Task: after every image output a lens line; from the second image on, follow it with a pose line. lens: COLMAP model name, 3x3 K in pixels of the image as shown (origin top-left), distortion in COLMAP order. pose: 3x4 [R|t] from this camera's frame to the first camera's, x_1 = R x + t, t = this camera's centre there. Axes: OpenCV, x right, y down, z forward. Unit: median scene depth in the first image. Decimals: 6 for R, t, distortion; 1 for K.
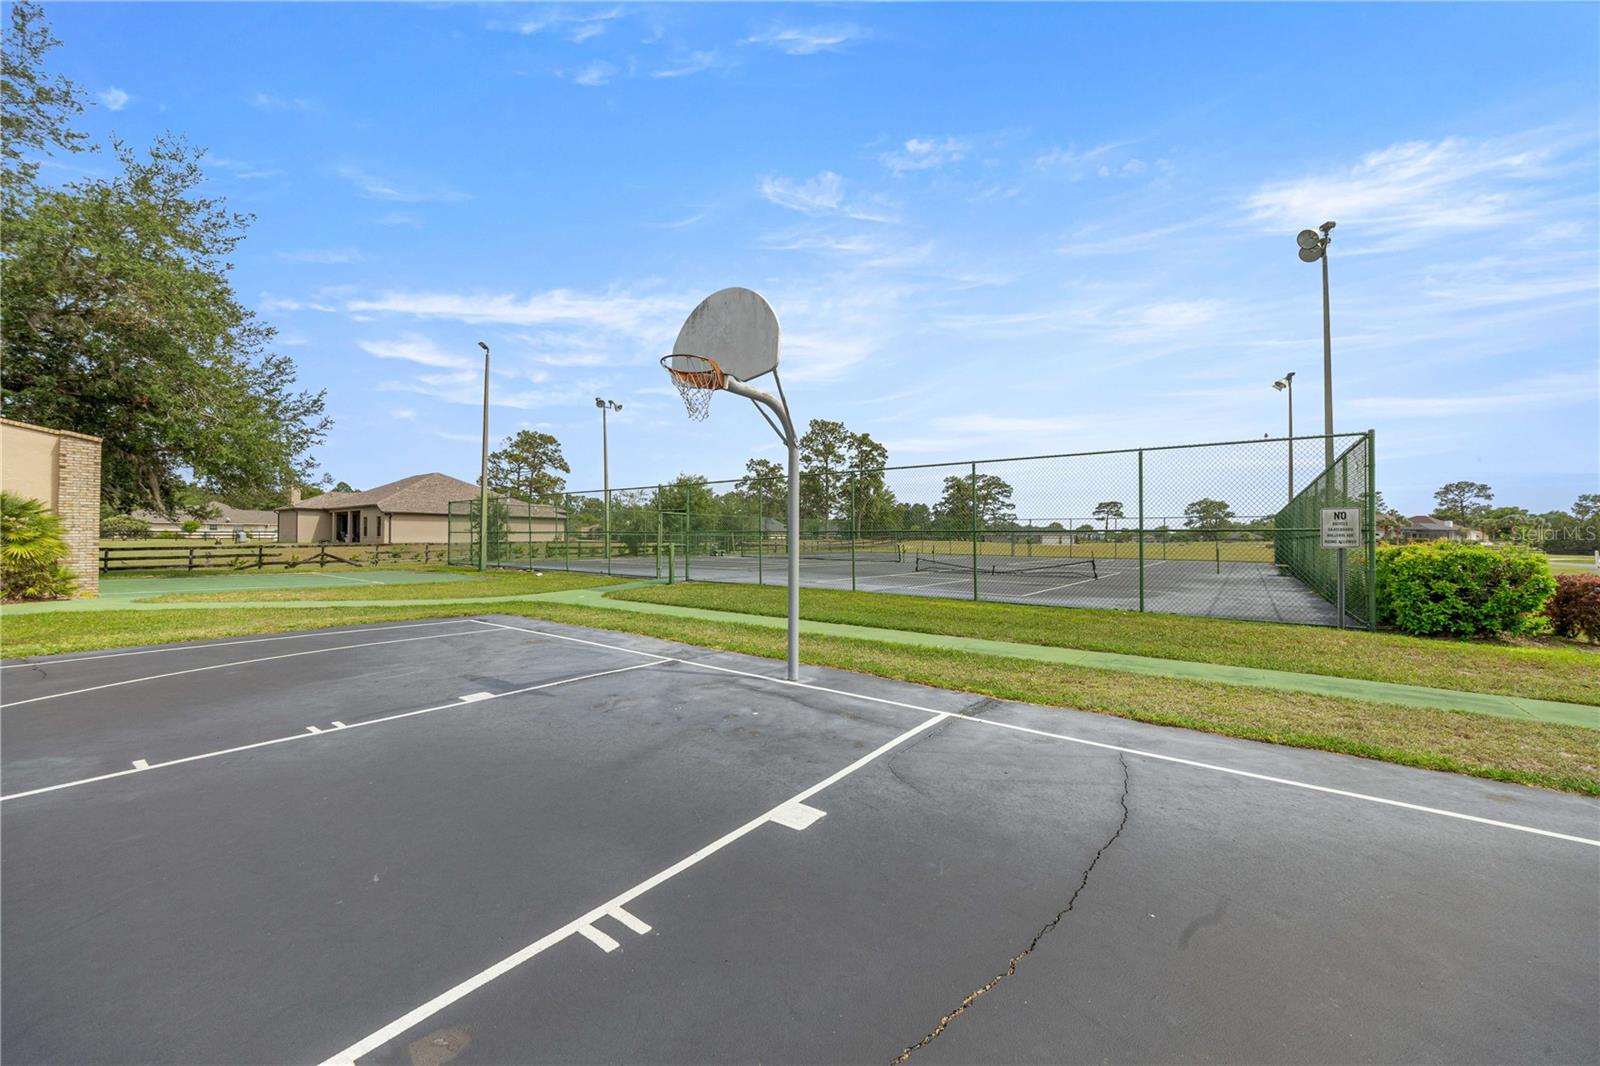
lens RADIAL K [[574.2, 0, 800.0], [0, 574.2, 533.0], [0, 0, 1]] dist [0.000882, -0.000217]
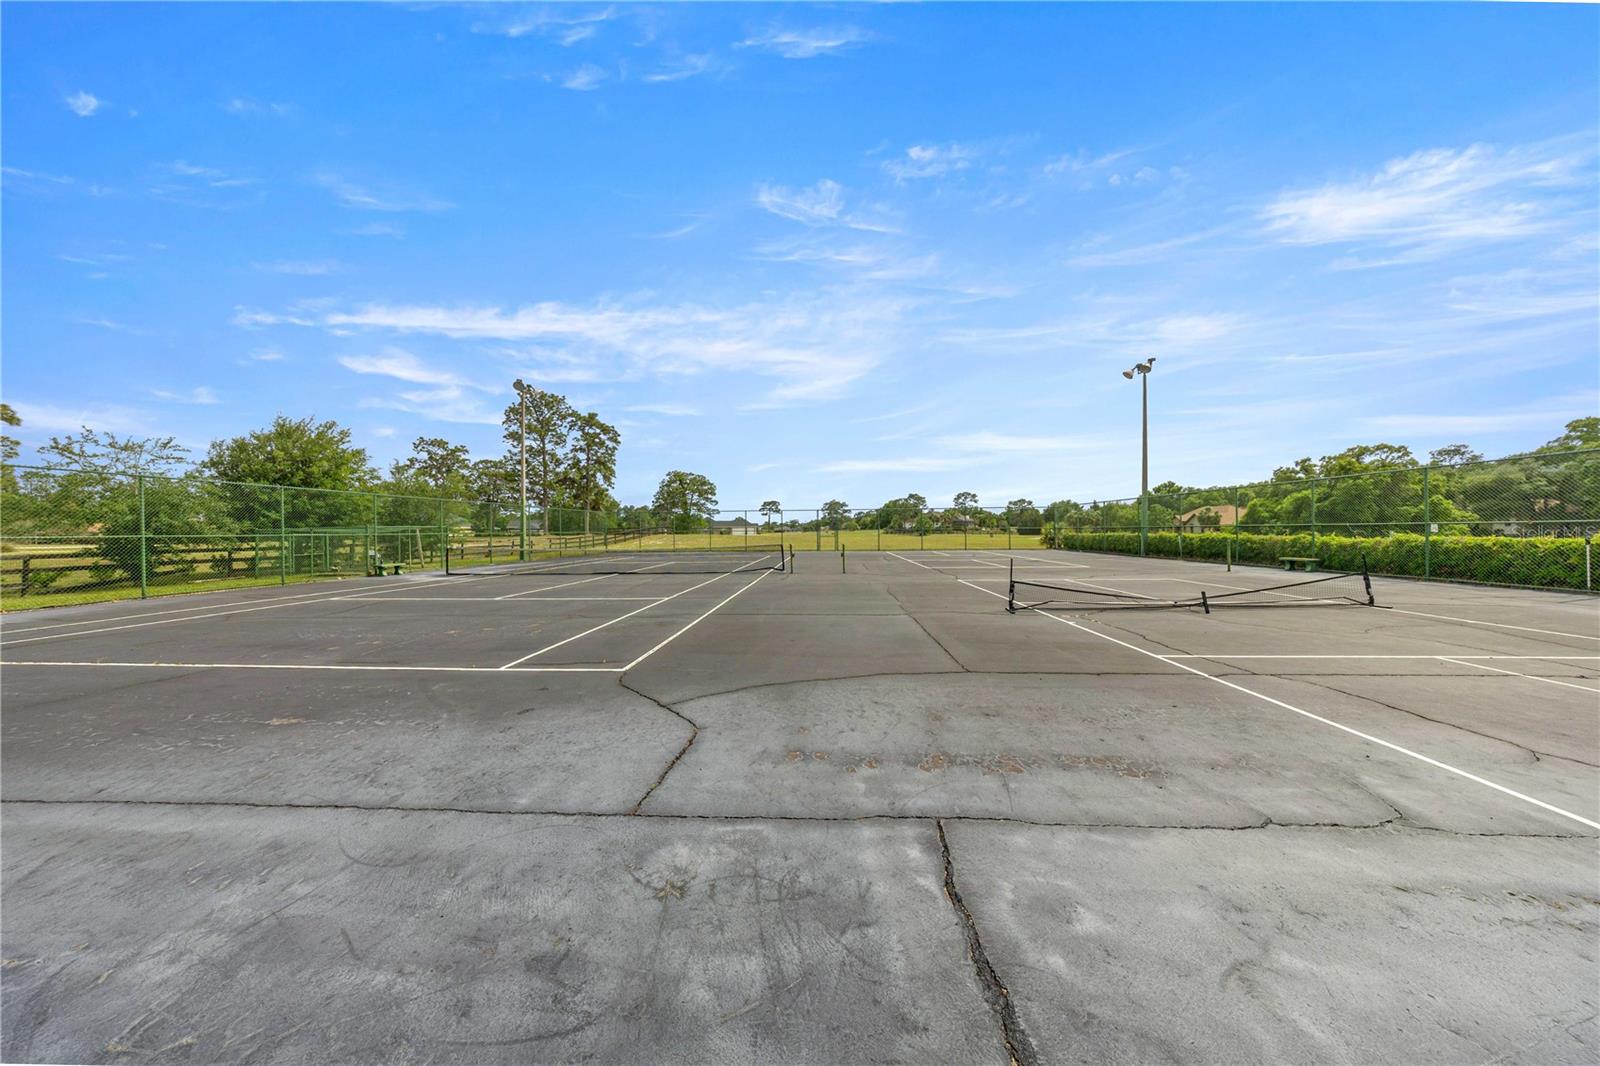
lens RADIAL K [[485.0, 0, 798.1], [0, 485.0, 534.9], [0, 0, 1]] dist [0.000041, -0.000015]
pose [[0.830667, -0.020726, 0.556384, -0.038612], [0.011185, 0.999726, 0.020542, -0.000159], [-0.556658, -0.010840, 0.830671, 0.209102]]
